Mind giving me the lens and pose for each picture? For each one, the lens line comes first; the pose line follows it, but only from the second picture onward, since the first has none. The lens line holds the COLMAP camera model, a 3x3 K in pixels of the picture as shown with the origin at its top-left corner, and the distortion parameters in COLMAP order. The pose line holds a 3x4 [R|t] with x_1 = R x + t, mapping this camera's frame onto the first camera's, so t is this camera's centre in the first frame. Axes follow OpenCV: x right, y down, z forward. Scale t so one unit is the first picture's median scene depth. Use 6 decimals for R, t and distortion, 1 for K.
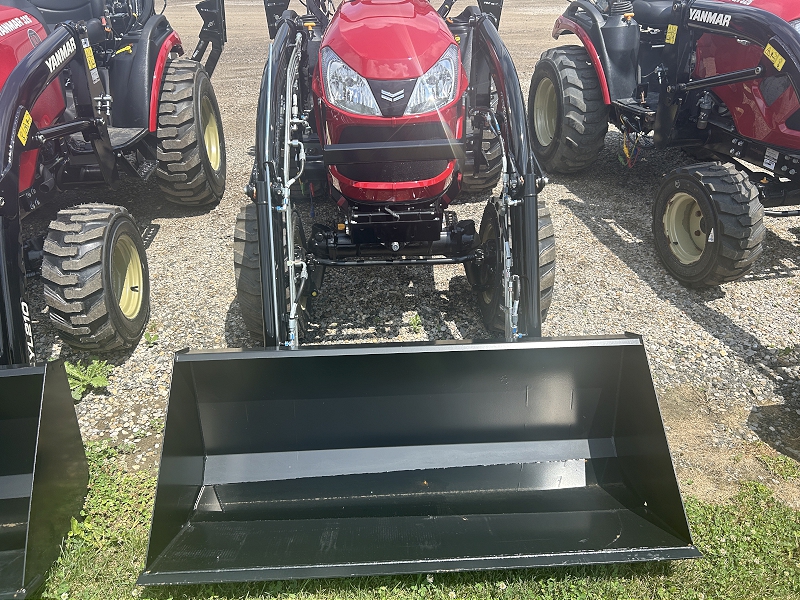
lens RADIAL K [[606.2, 0, 400.1], [0, 606.2, 290.7], [0, 0, 1]] dist [0.063695, -0.092335]
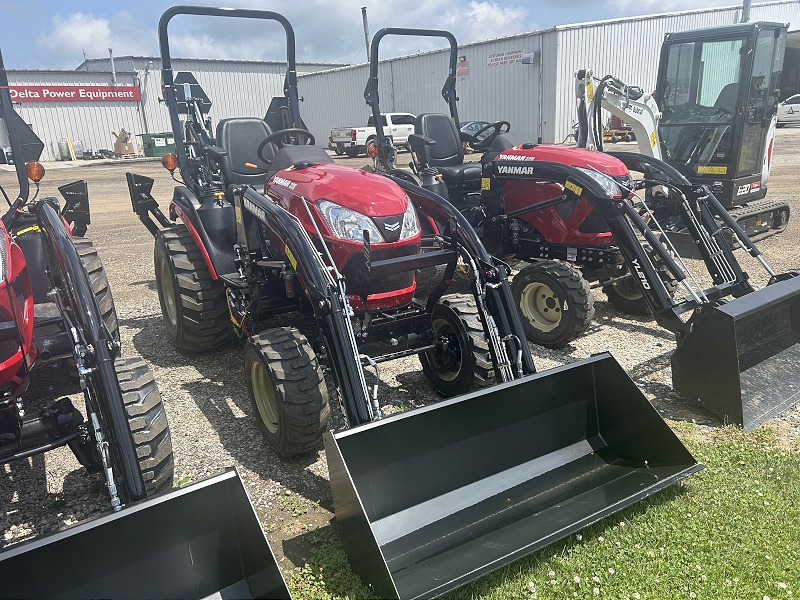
lens RADIAL K [[606.2, 0, 400.1], [0, 606.2, 290.7], [0, 0, 1]] dist [0.063695, -0.092335]
pose [[0.881097, -0.135104, 0.453227, -0.552291], [0.251193, 0.945667, -0.206435, 0.086785], [-0.400712, 0.295737, 0.867162, -0.119543]]
